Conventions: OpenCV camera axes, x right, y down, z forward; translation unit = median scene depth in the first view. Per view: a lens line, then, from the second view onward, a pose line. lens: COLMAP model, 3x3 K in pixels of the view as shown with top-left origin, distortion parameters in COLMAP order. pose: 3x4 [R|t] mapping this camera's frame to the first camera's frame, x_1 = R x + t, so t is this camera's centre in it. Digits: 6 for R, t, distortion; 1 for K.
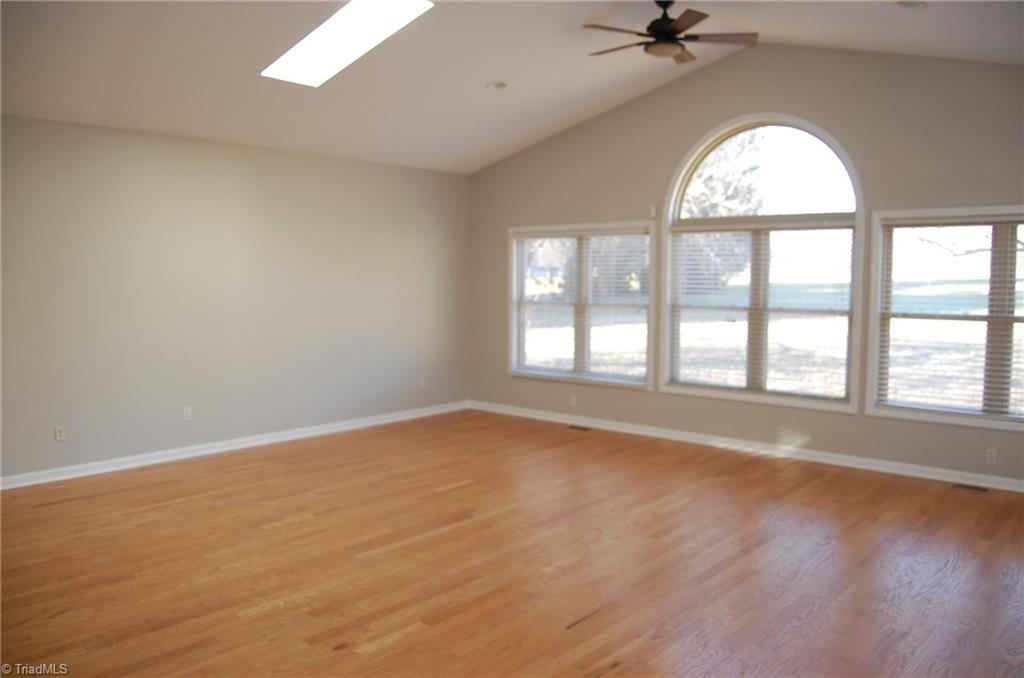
lens RADIAL K [[791.0, 0, 517.3], [0, 791.0, 338.0], [0, 0, 1]] dist [-0.079724, -0.004241]
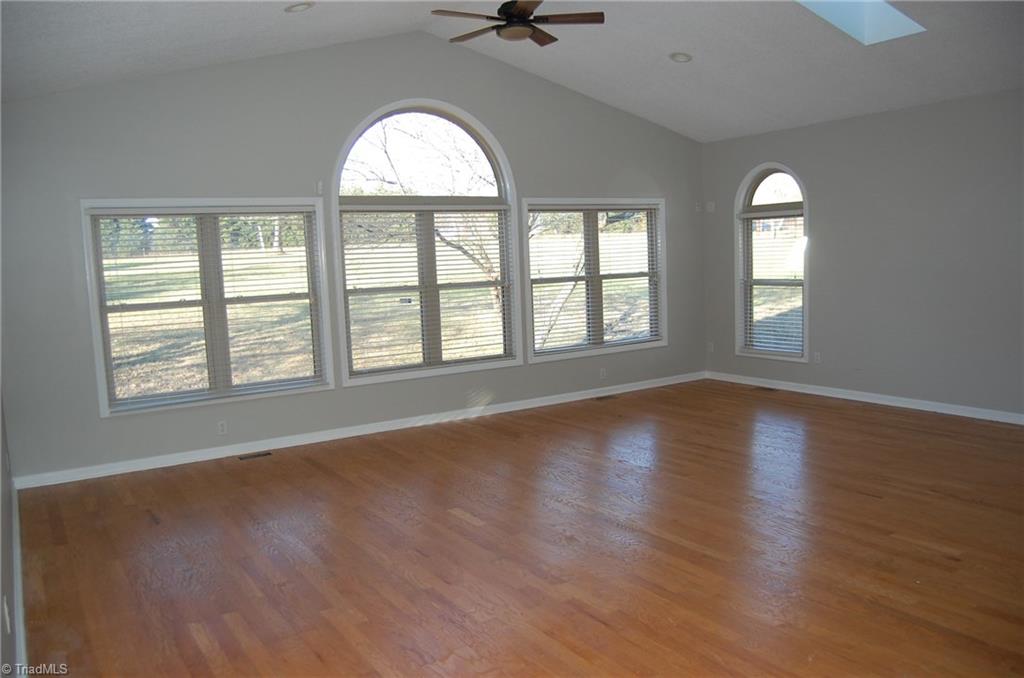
lens RADIAL K [[791.0, 0, 515.9], [0, 791.0, 341.1], [0, 0, 1]] dist [-0.079724, -0.004241]
pose [[0.283022, -0.120785, 0.951478, -0.707771], [0.114180, 0.989227, 0.091614, -0.050913], [-0.952293, 0.082711, 0.293764, 0.610741]]
